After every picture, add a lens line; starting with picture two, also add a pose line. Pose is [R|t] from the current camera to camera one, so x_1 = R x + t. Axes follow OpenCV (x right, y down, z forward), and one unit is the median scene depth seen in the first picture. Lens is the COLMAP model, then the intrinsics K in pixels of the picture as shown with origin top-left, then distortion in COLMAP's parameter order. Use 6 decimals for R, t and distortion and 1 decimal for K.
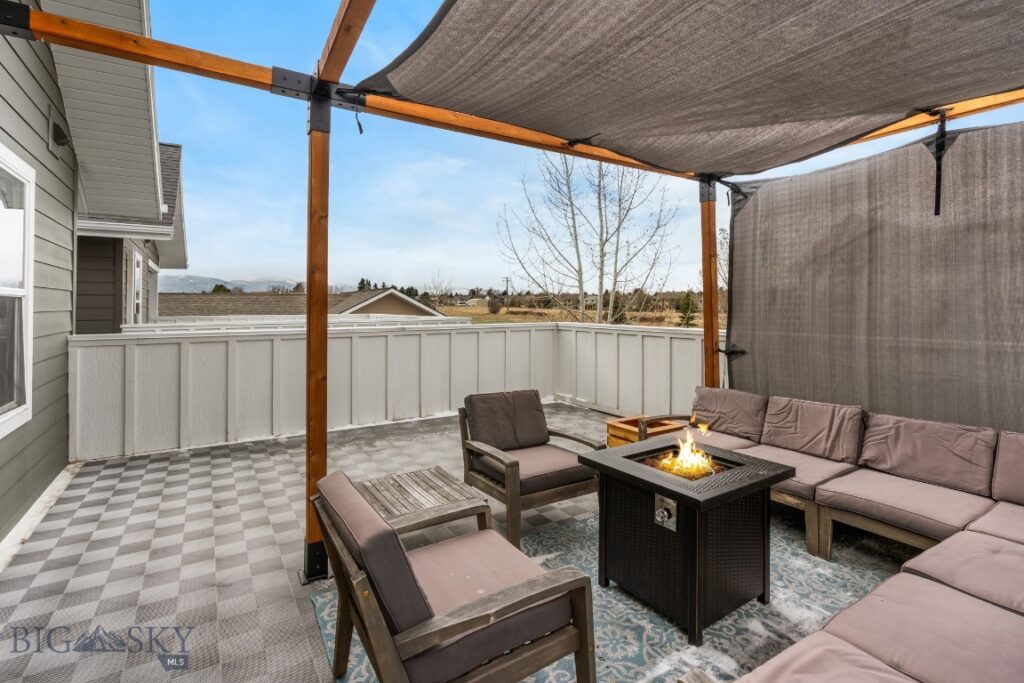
lens RADIAL K [[475.9, 0, 514.2], [0, 475.9, 318.2], [0, 0, 1]] dist [-0.010623, 0.000643]
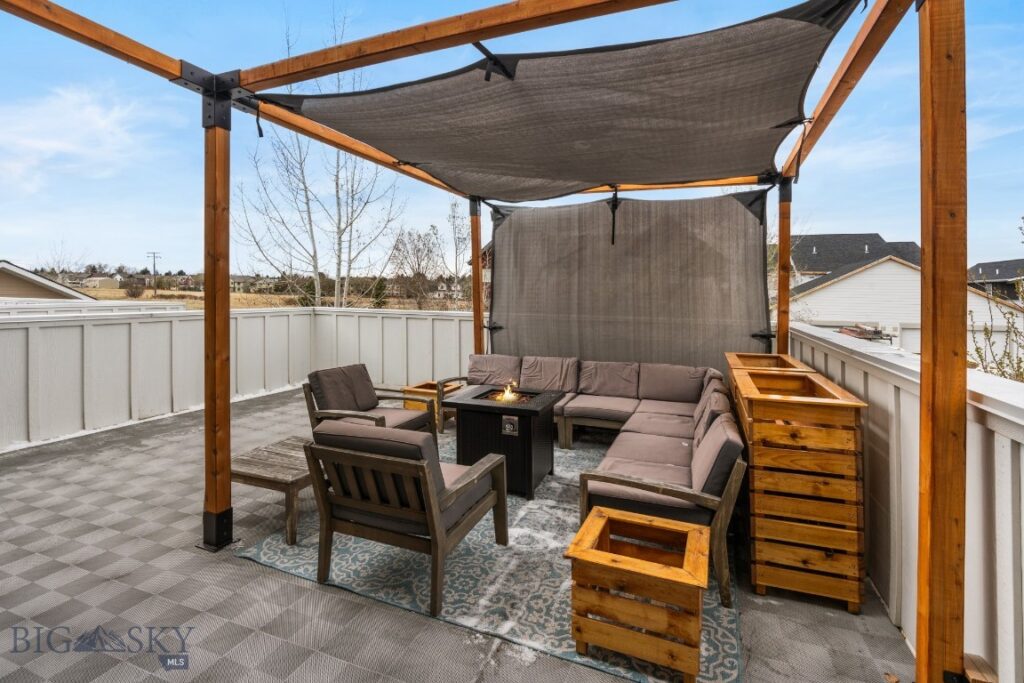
lens RADIAL K [[466.3, 0, 508.5], [0, 466.3, 302.0], [0, 0, 1]] dist [-0.011950, 0.000426]
pose [[0.819132, 0.002158, 0.573601, -0.360709], [-0.000626, 0.999996, -0.002867, 0.000501], [-0.573605, 0.001990, 0.819130, -0.170314]]
